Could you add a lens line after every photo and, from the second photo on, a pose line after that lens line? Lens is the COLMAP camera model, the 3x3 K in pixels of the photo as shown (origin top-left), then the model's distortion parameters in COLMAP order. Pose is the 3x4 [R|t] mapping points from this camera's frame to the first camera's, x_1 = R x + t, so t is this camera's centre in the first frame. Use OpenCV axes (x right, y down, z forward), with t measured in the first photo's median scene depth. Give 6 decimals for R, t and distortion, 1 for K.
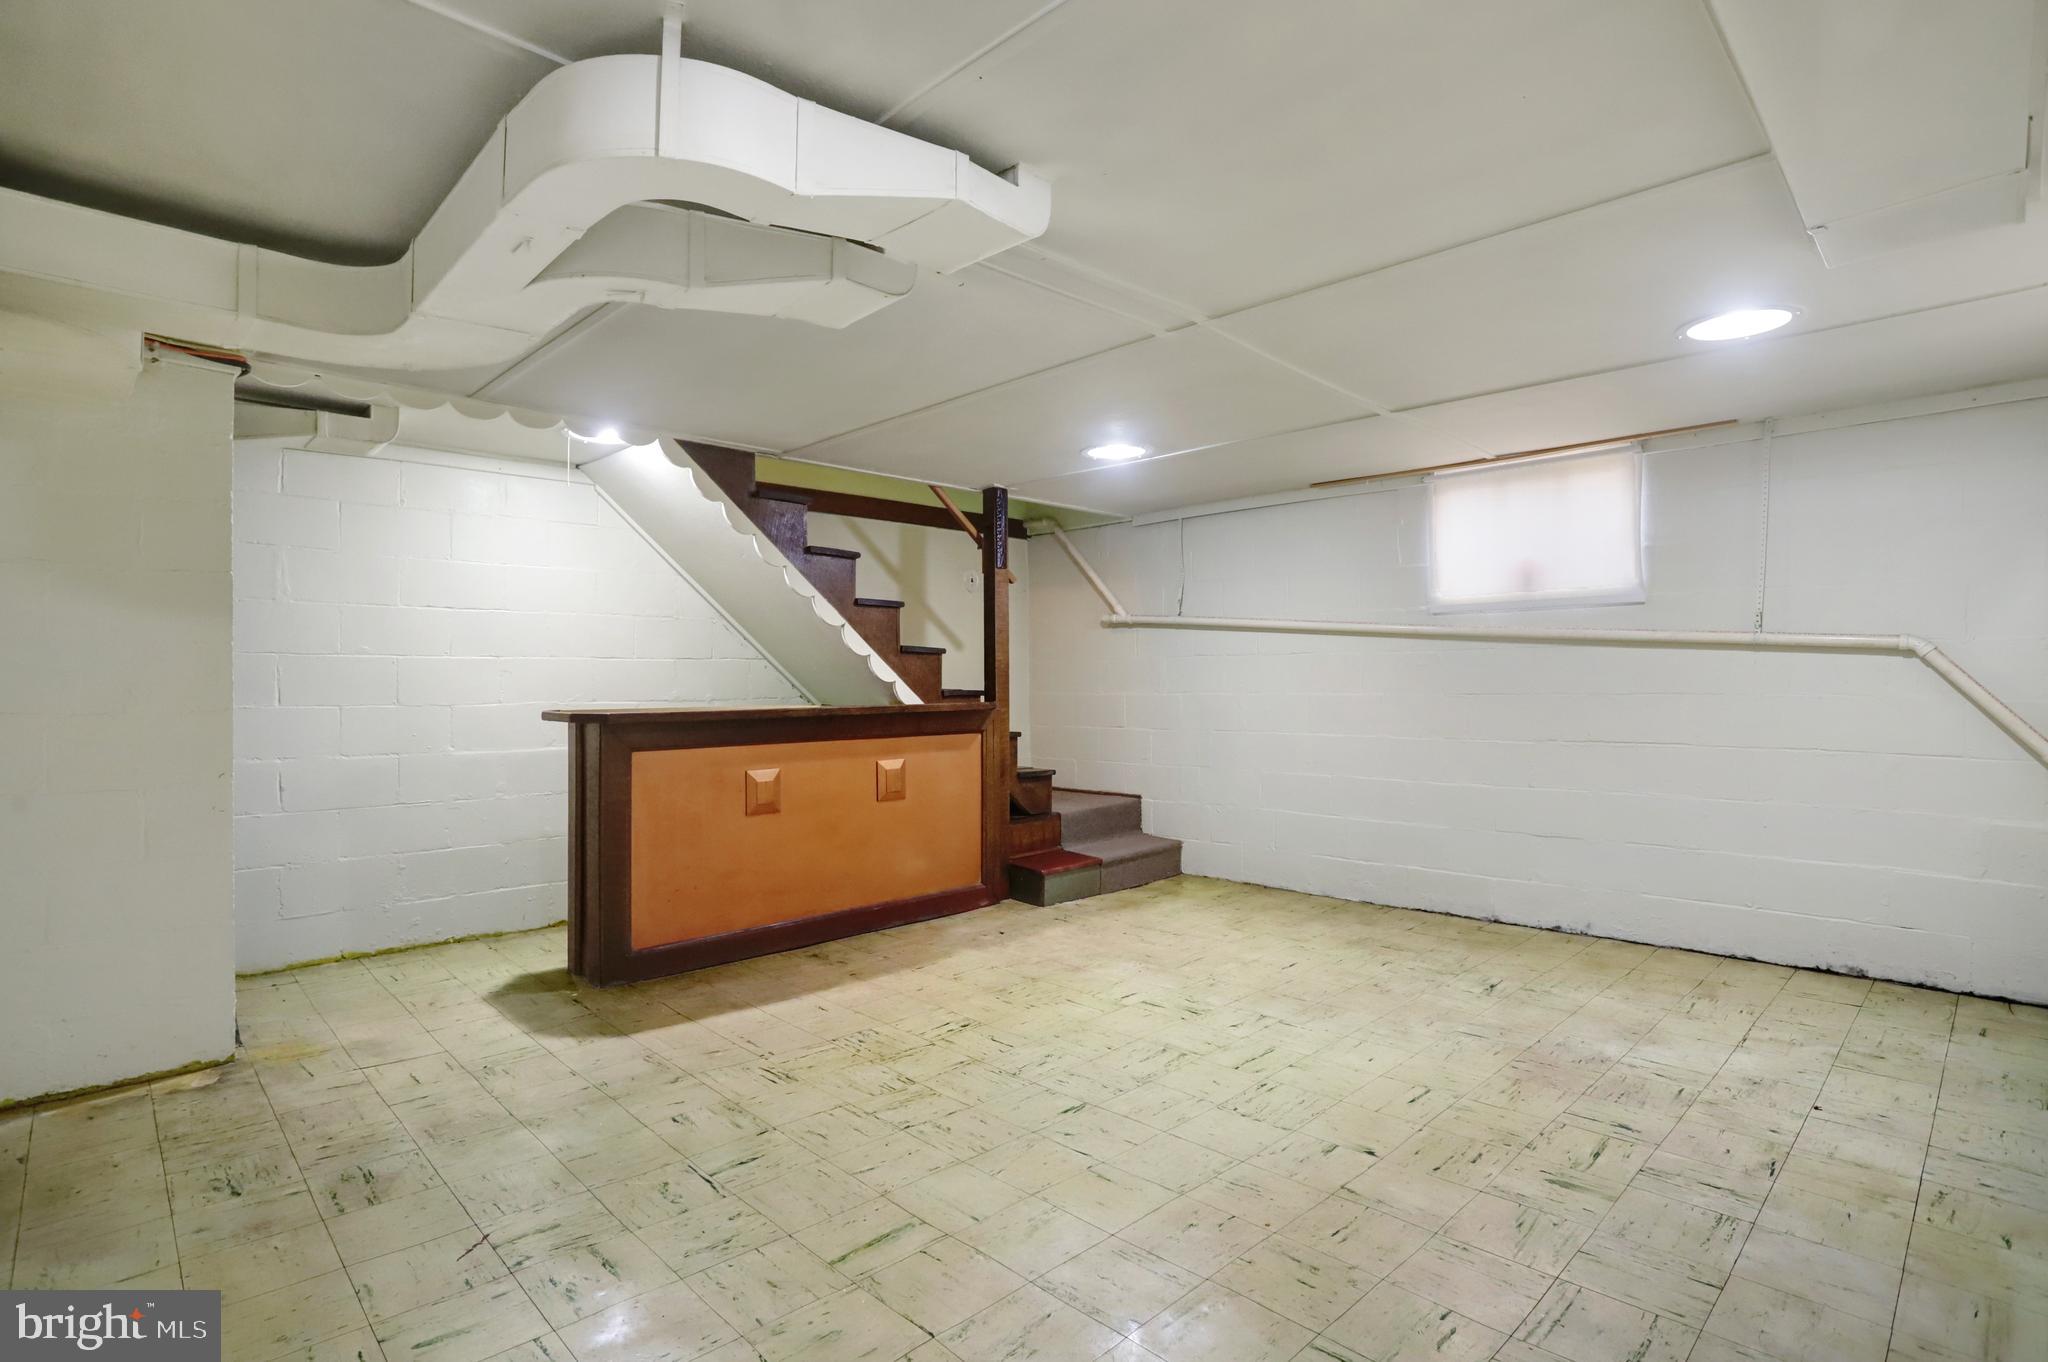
lens RADIAL K [[1009.4, 0, 1036.0], [0, 1009.4, 671.5], [0, 0, 1]] dist [-0.076894, 0.031245]
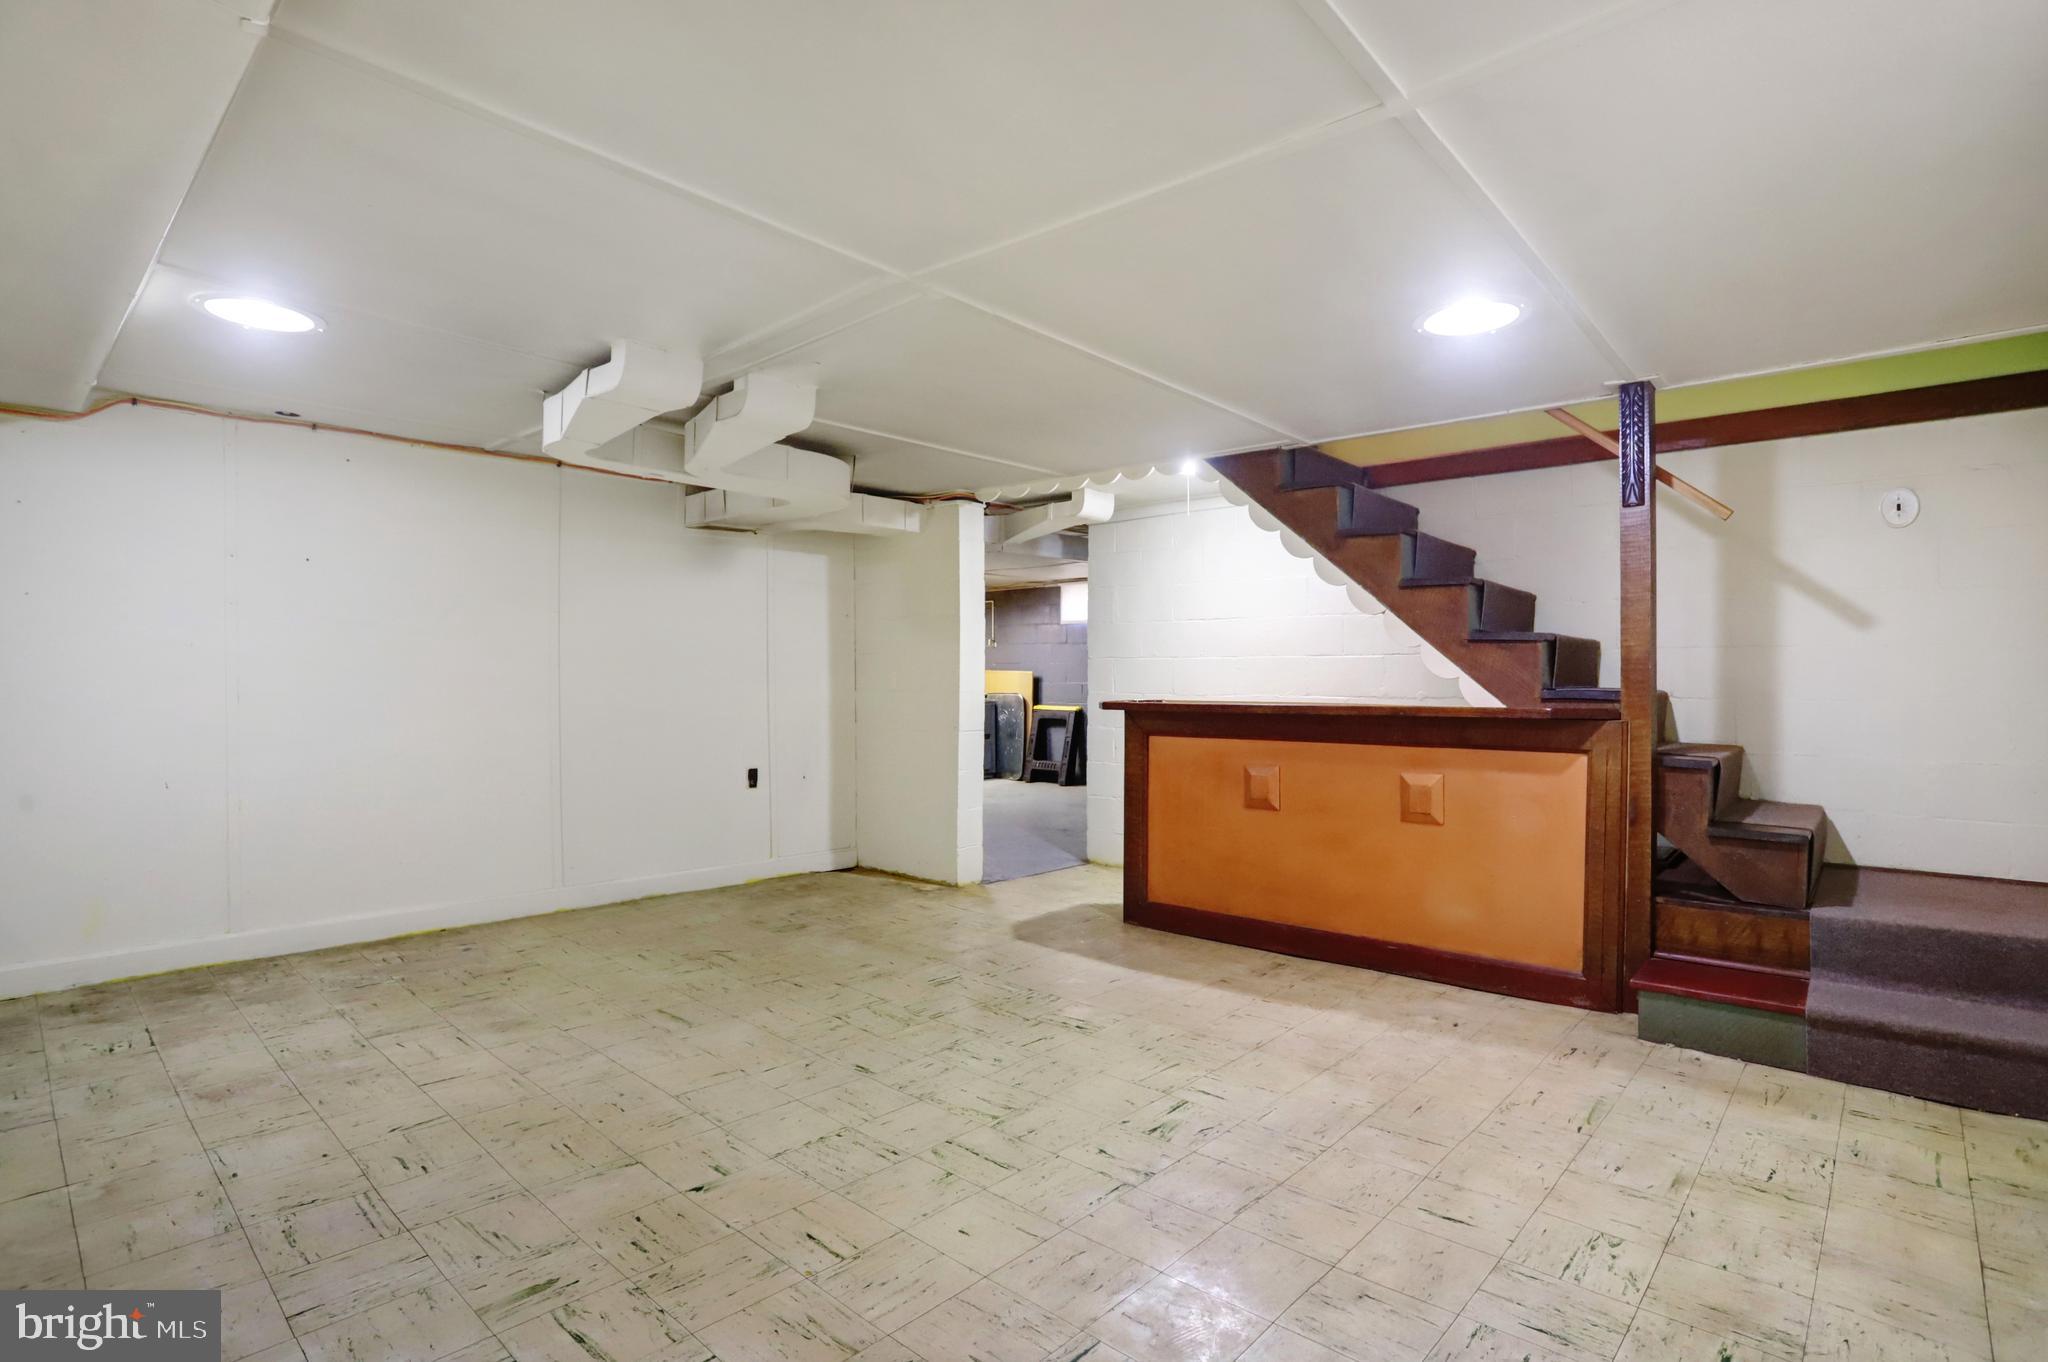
lens RADIAL K [[1009.4, 0, 1036.0], [0, 1009.4, 671.5], [0, 0, 1]] dist [-0.076894, 0.031245]
pose [[0.053867, -0.004206, -0.998539, 1.009846], [0.008429, 0.999957, -0.003757, 0.008105], [0.998513, -0.008214, 0.053900, 1.004785]]
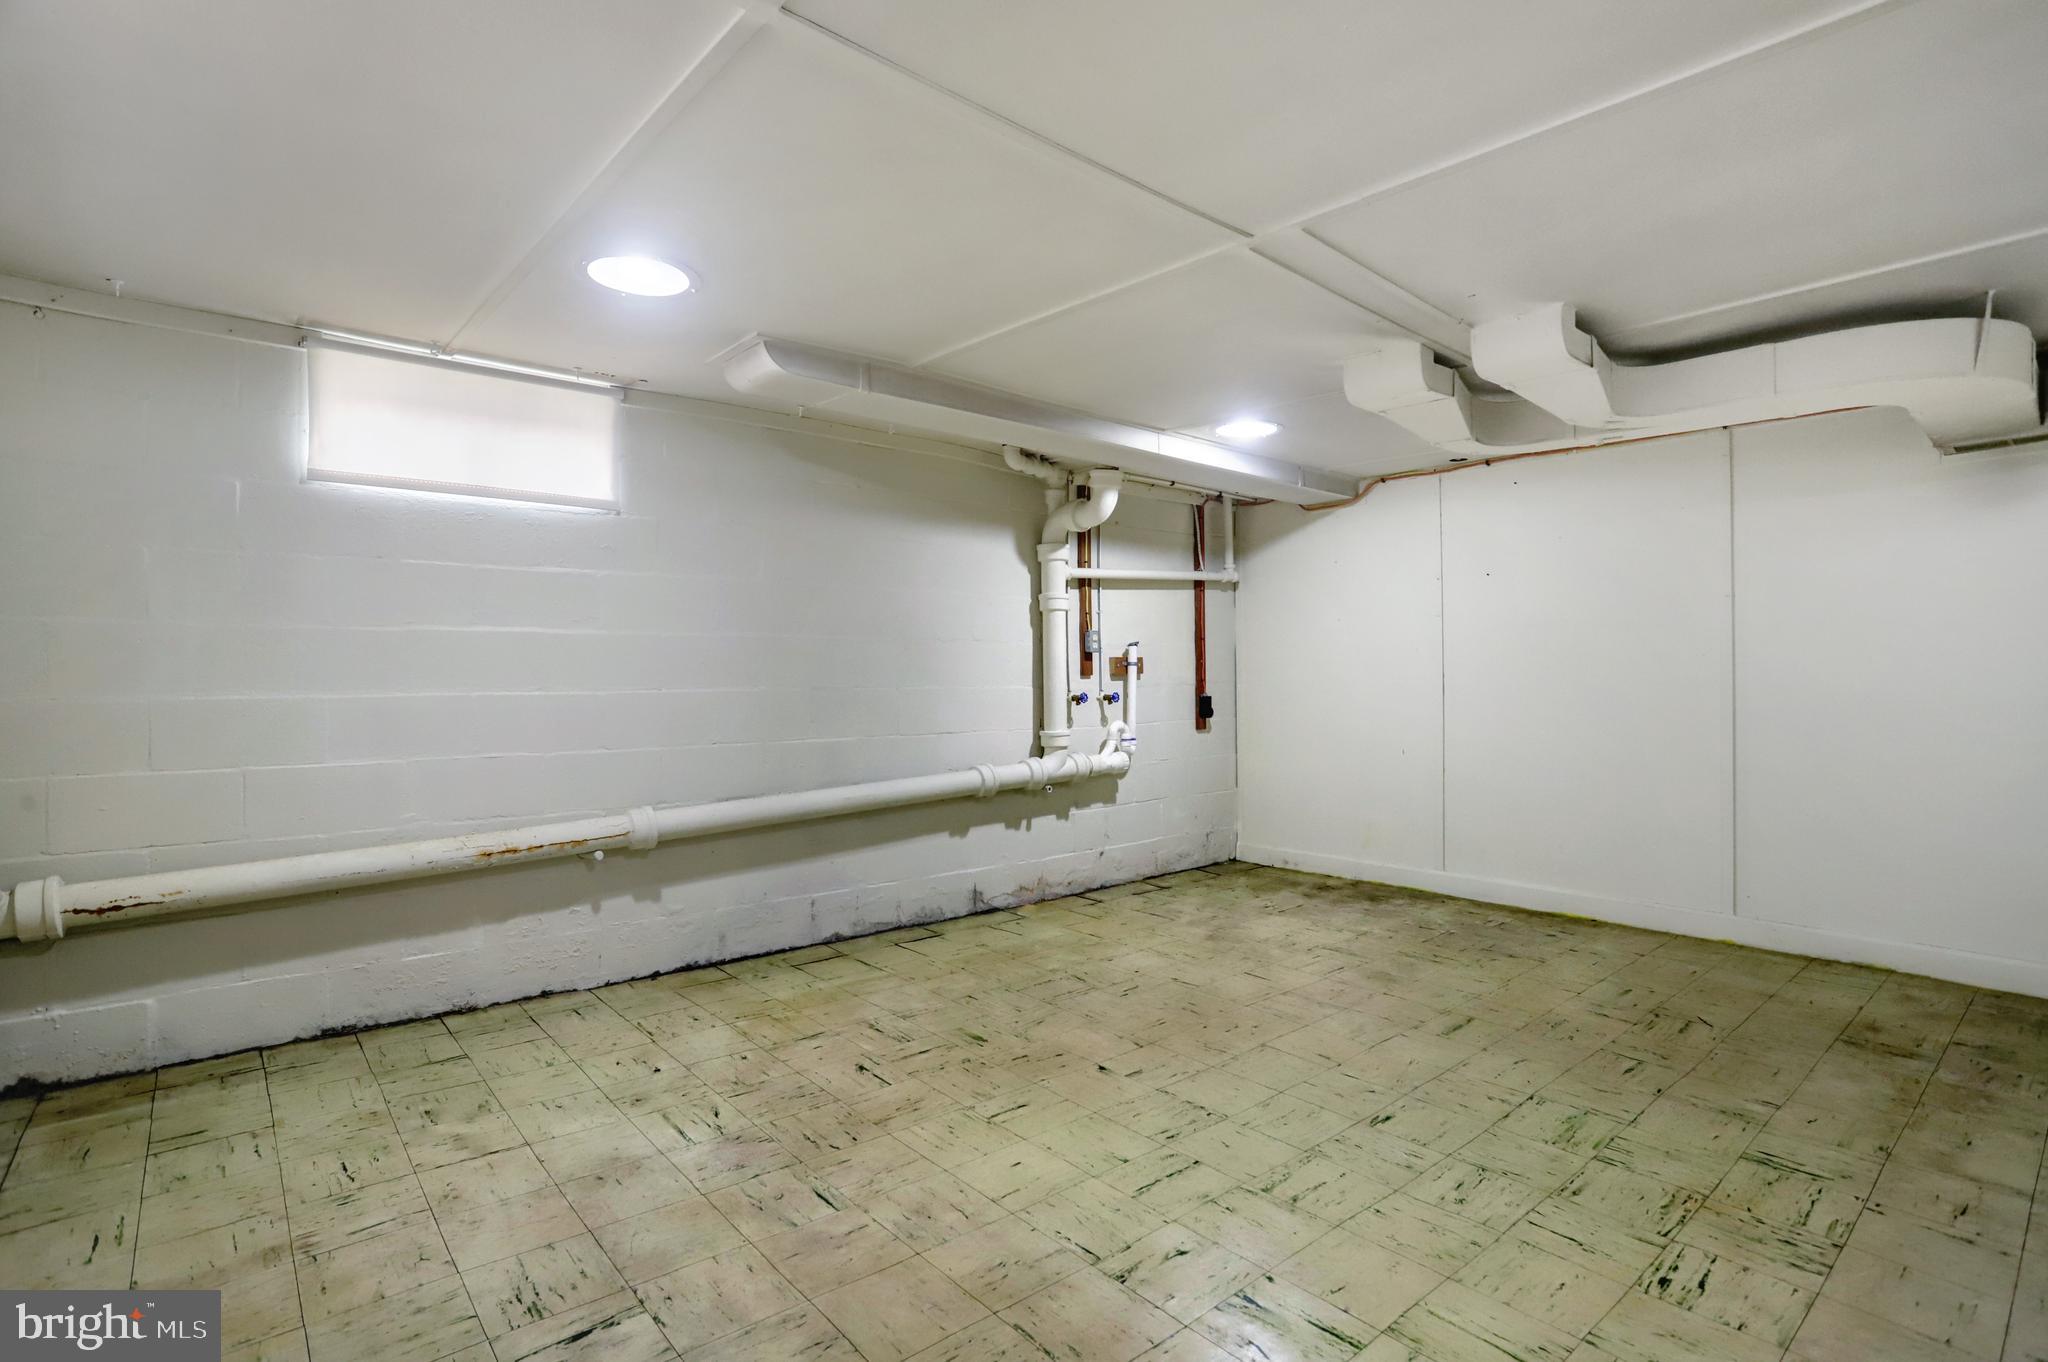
lens RADIAL K [[1001.8, 0, 1008.4], [0, 1001.8, 681.5], [0, 0, 1]] dist [-0.071084, 0.032260]
pose [[-0.995984, 0.003158, 0.089479, 0.271620], [0.002632, 0.999979, -0.006000, 0.023091], [-0.089496, -0.005740, -0.995971, 1.742443]]
